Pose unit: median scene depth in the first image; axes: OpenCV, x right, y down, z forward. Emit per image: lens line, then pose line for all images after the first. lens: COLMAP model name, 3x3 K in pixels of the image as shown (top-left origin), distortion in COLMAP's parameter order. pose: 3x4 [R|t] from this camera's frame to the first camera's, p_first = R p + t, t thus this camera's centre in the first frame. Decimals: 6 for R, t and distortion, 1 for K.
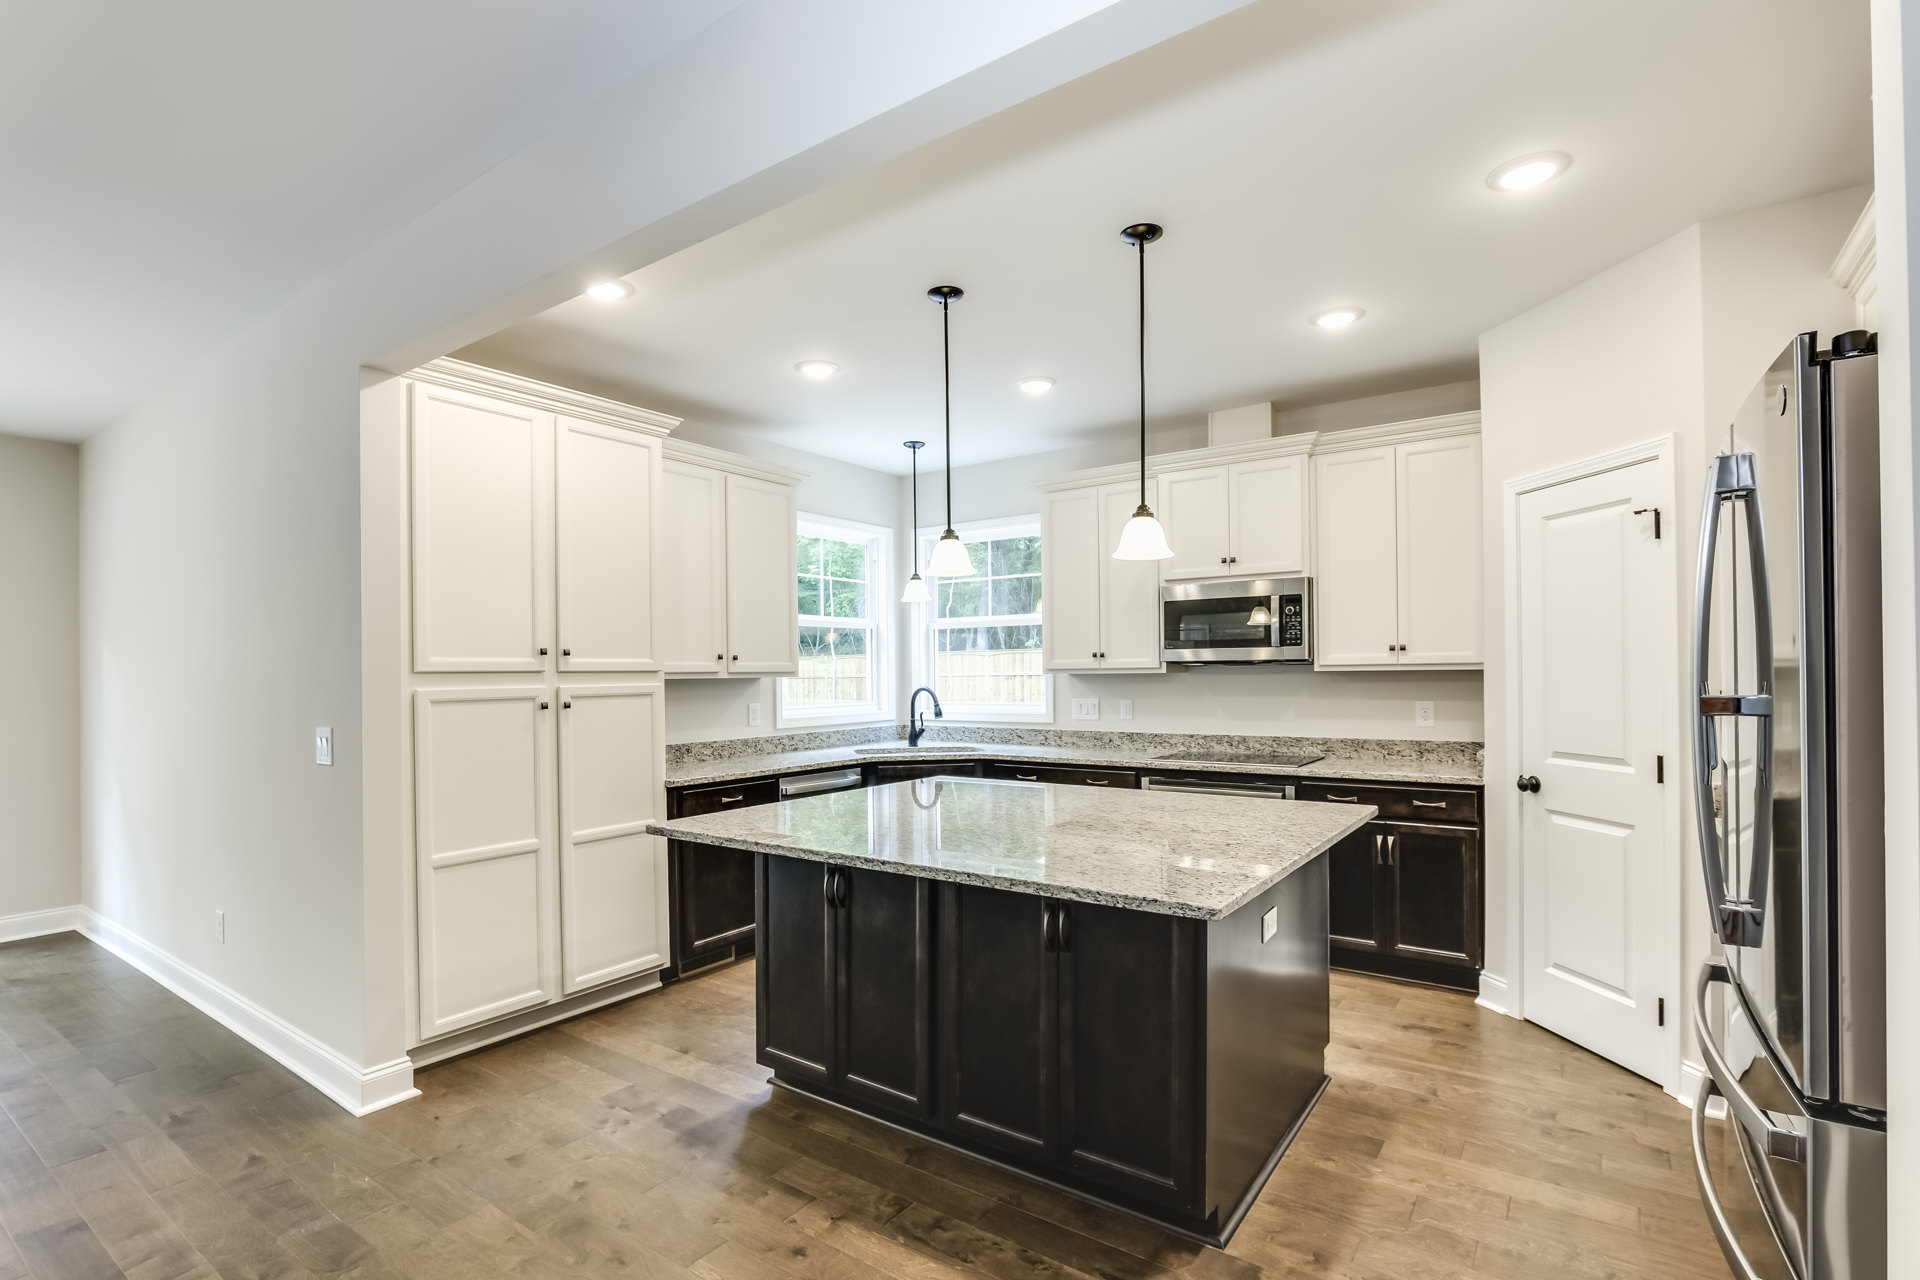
lens RADIAL K [[910.7, 0, 984.3], [0, 910.7, 666.5], [0, 0, 1]] dist [-0.026754, 0.006014]
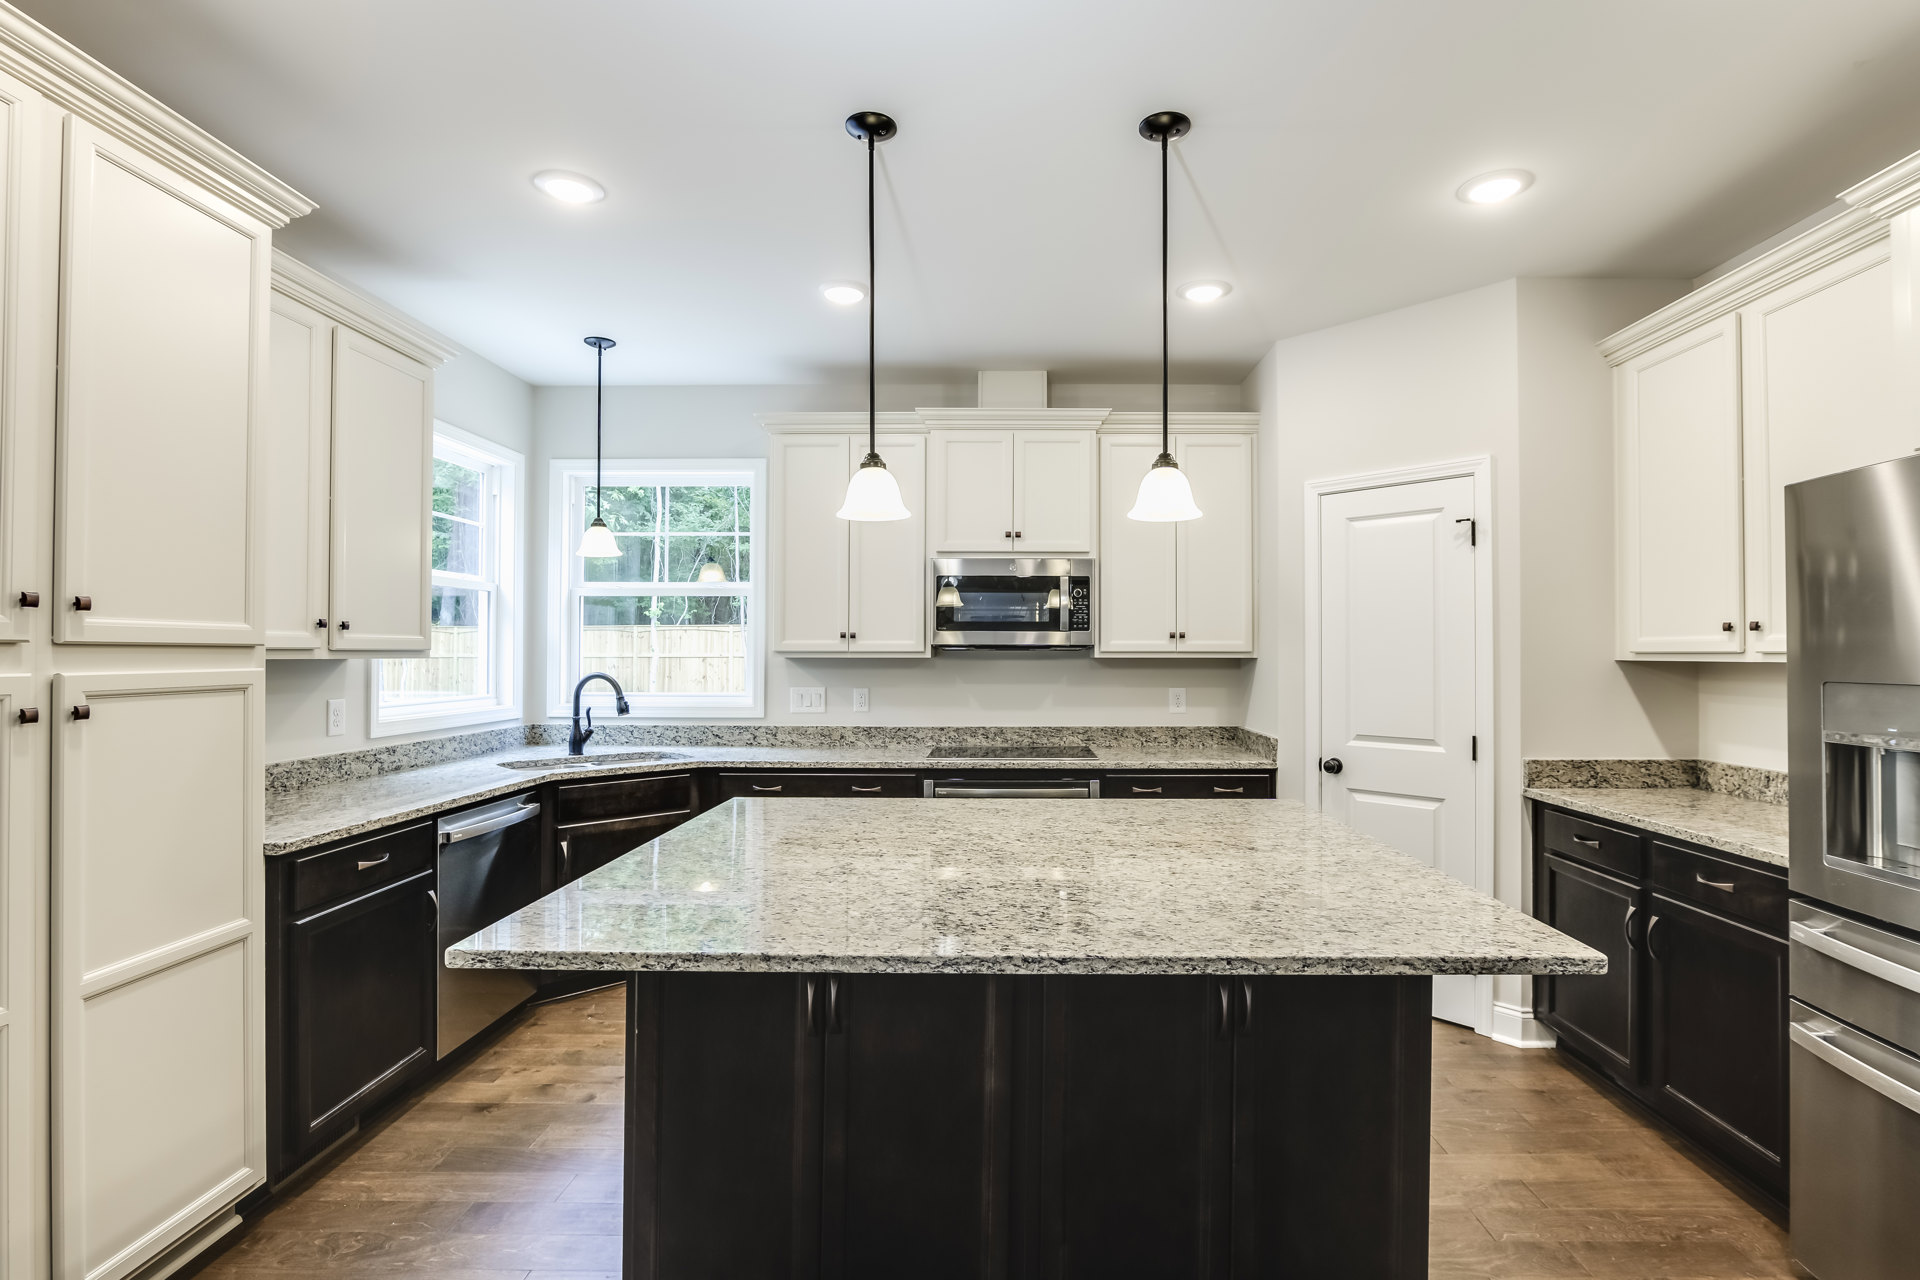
lens RADIAL K [[910.7, 0, 1014.3], [0, 910.7, 635.6], [0, 0, 1]] dist [-0.026754, 0.006014]
pose [[0.824749, 0.023956, 0.564992, -0.249203], [-0.014564, 0.999671, -0.021126, 0.003350], [-0.565312, 0.009195, 0.824826, 0.254352]]
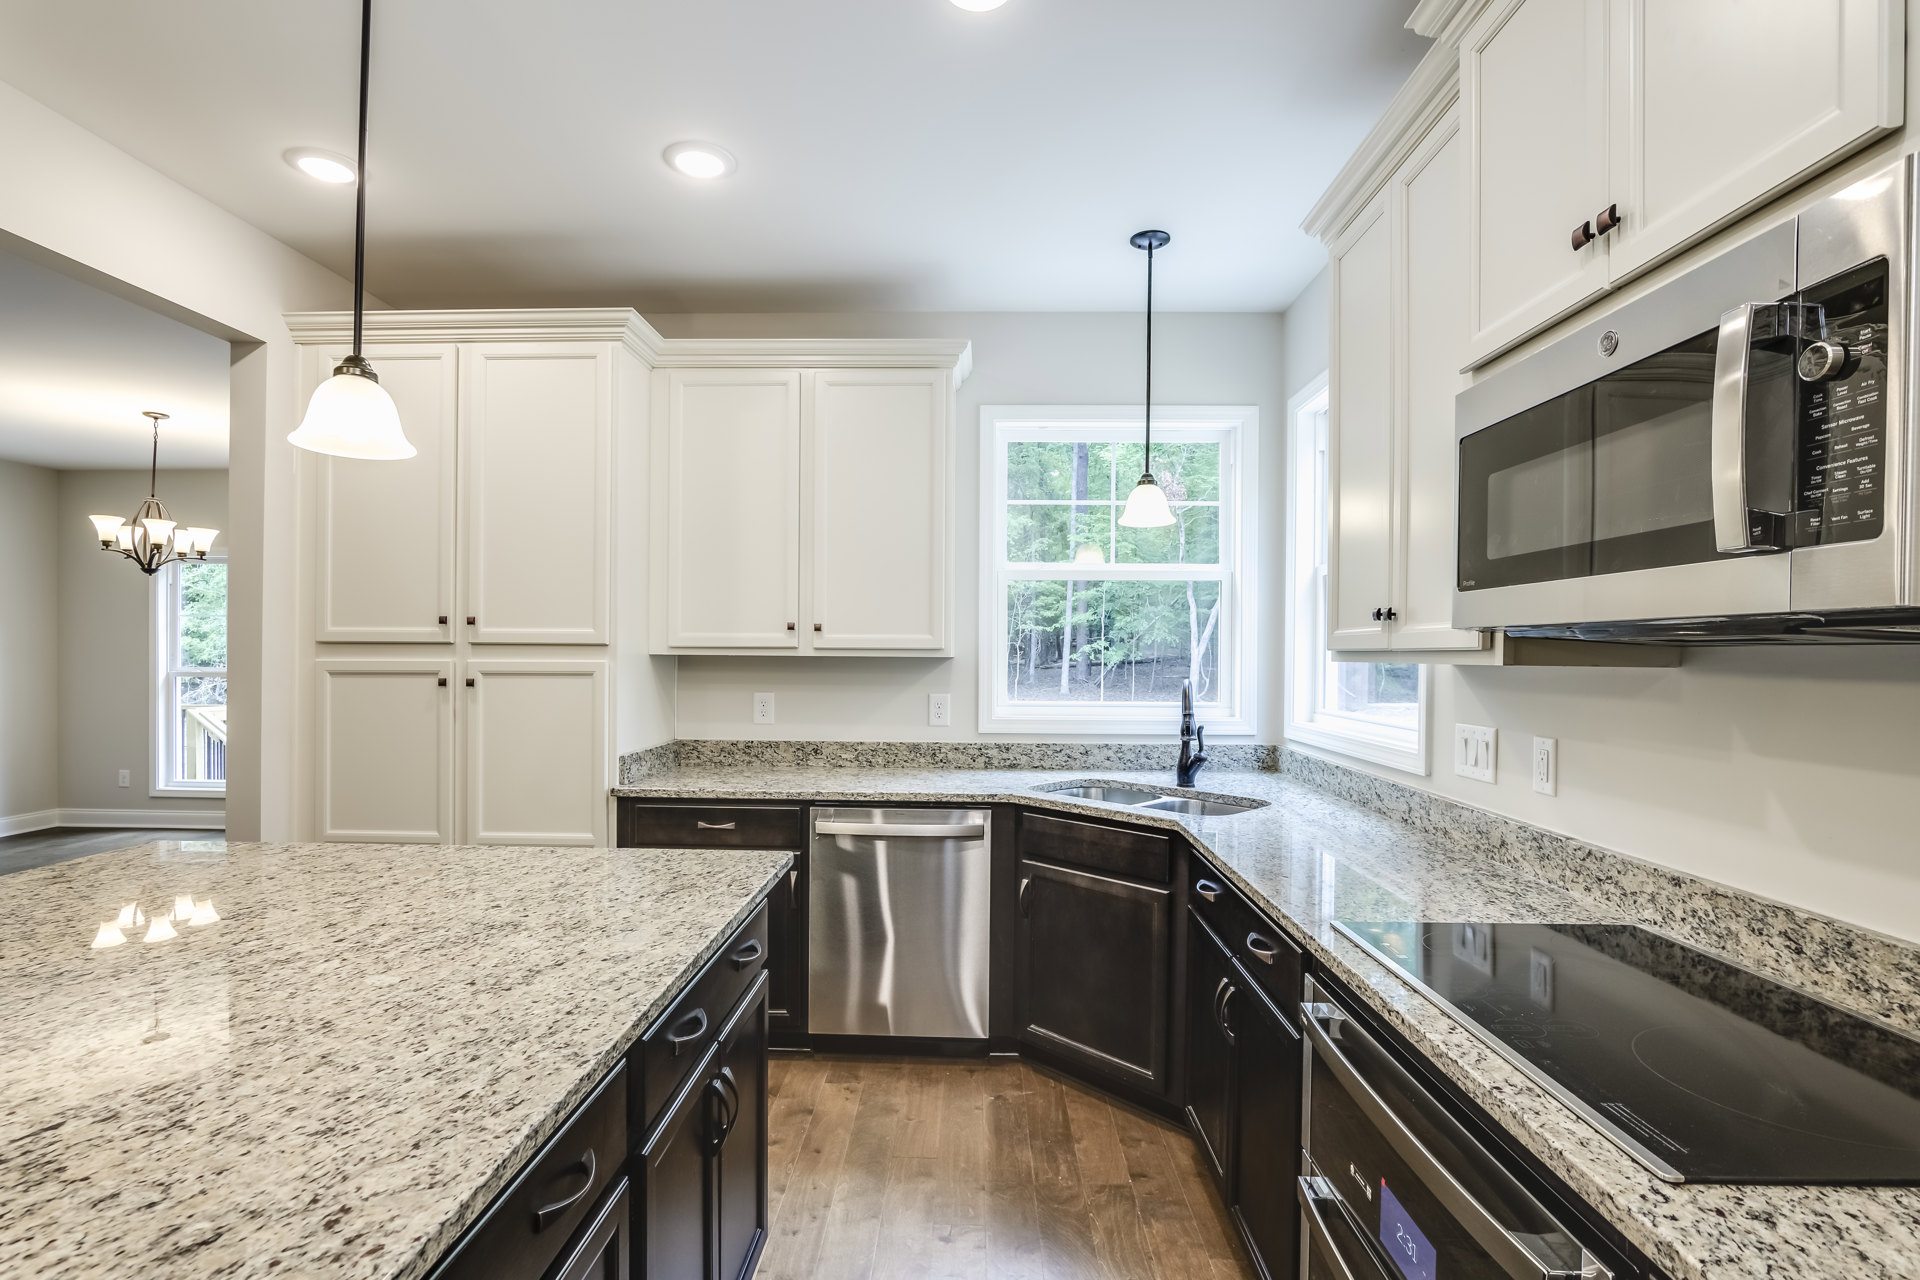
lens RADIAL K [[910.7, 0, 972.2], [0, 910.7, 656.2], [0, 0, 1]] dist [-0.026754, 0.006014]
pose [[0.536429, 0.018346, -0.843746, 0.397940], [-0.007736, 0.999829, 0.016821, -0.000017], [0.843910, -0.002496, 0.536479, 0.735945]]
